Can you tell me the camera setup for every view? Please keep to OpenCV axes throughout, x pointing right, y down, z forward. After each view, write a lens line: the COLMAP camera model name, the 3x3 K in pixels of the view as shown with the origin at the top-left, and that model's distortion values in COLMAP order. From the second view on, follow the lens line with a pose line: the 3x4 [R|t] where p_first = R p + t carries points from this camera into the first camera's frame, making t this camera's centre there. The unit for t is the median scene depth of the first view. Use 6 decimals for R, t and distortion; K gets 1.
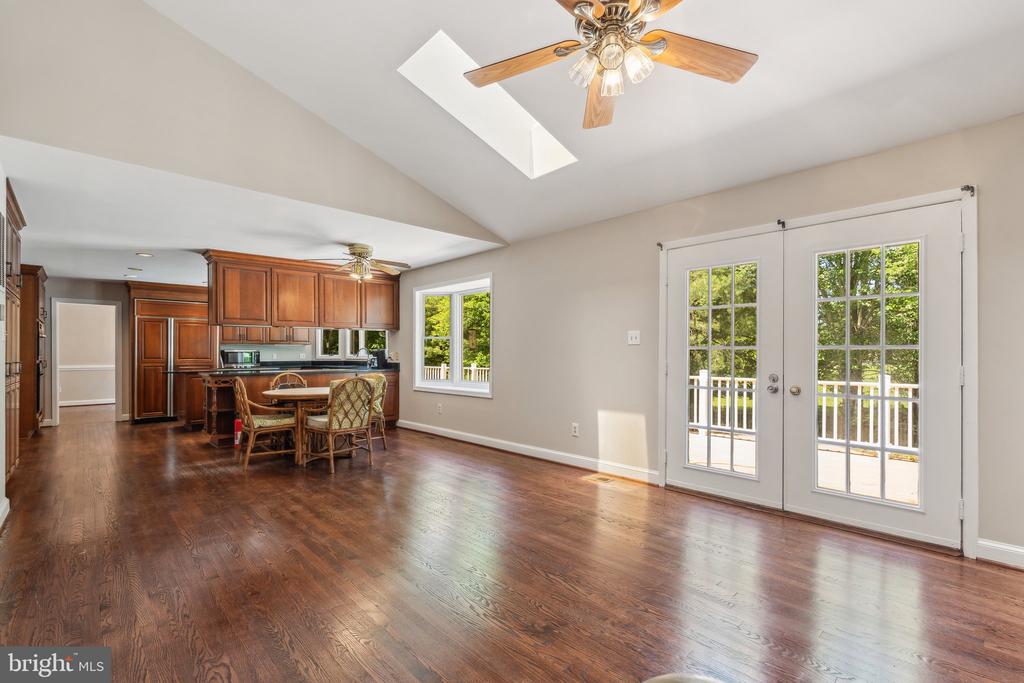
lens RADIAL K [[474.9, 0, 517.4], [0, 474.9, 349.5], [0, 0, 1]] dist [-0.000320, -0.000192]
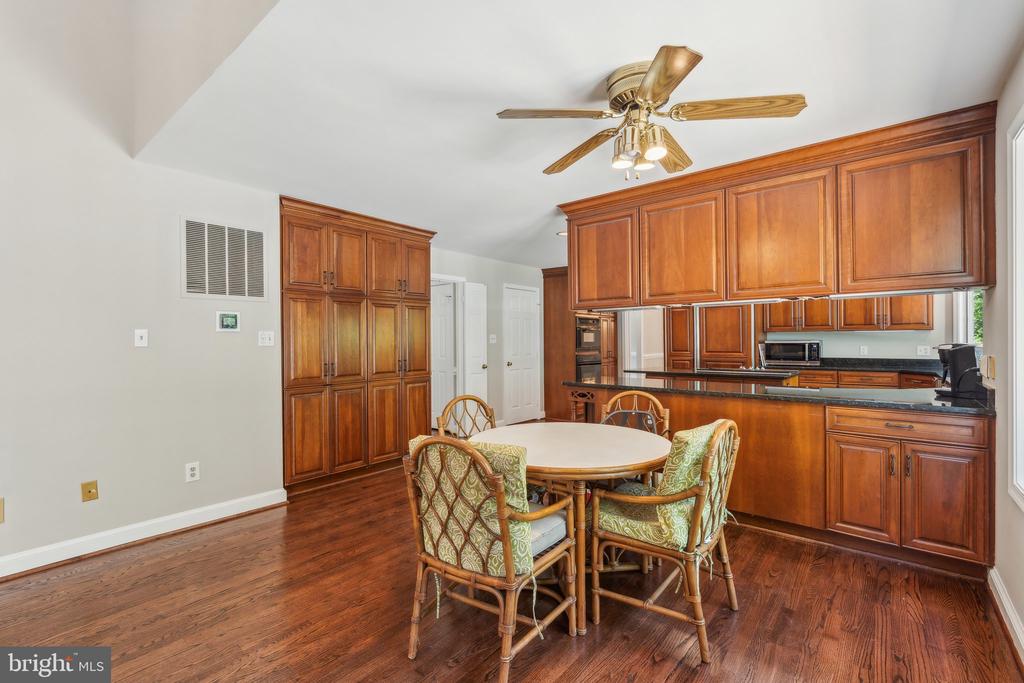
lens RADIAL K [[456.5, 0, 518.2], [0, 456.5, 343.0], [0, 0, 1]] dist [-0.000887, -0.000244]
pose [[0.139990, 0.010459, -0.990098, 0.013027], [0.016354, 0.999783, 0.012874, -0.014575], [0.990018, -0.017995, 0.139789, 0.777171]]
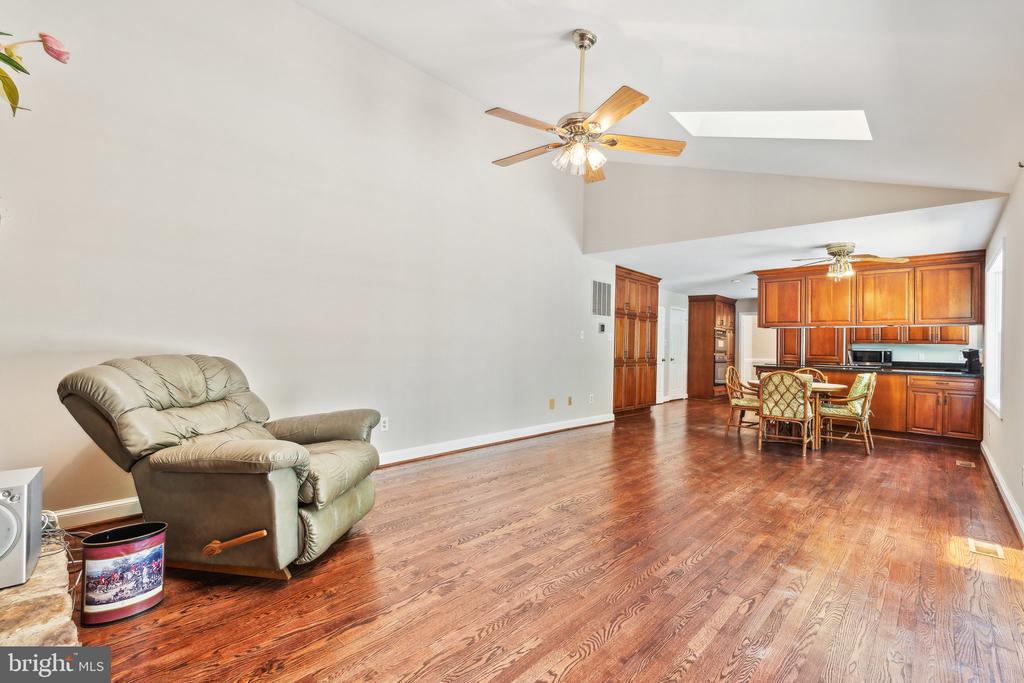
lens RADIAL K [[464.4, 0, 515.4], [0, 464.4, 340.4], [0, 0, 1]] dist [0.000015, 0.000208]
pose [[0.081069, -0.006383, -0.996688, 0.535563], [-0.015404, 0.999852, -0.007656, 0.002955], [0.996589, 0.015974, 0.080958, 0.220004]]
